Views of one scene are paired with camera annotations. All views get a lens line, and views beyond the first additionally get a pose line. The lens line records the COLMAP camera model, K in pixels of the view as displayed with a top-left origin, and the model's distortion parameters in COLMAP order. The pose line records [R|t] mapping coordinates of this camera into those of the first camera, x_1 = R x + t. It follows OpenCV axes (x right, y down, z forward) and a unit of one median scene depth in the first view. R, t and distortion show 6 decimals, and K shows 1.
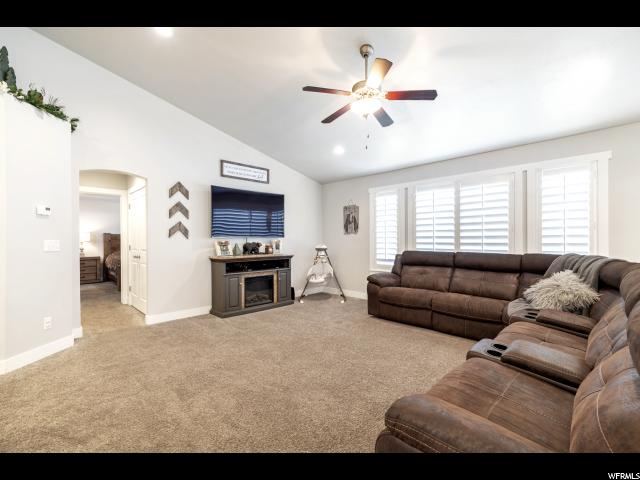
lens RADIAL K [[287.9, 0, 321.1], [0, 287.9, 239.6], [0, 0, 1]] dist [0.008923, 0.002148]
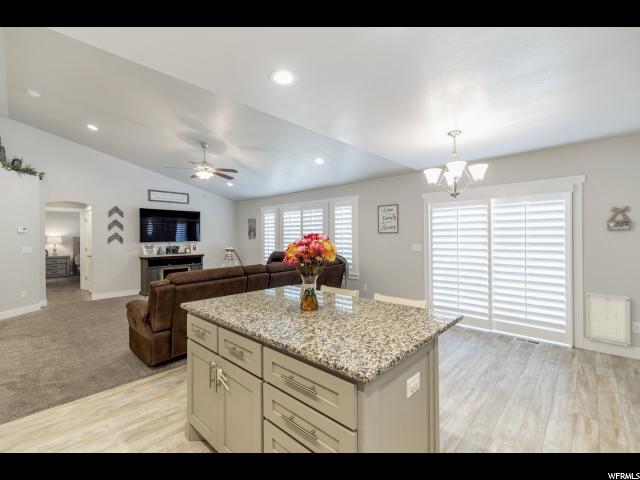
lens RADIAL K [[287.9, 0, 322.7], [0, 287.9, 236.6], [0, 0, 1]] dist [0.008923, 0.002148]
pose [[0.999348, -0.000159, 0.036109, 0.495634], [0.000273, 0.999995, -0.003171, -0.034119], [-0.036108, 0.003179, 0.999343, -0.511509]]
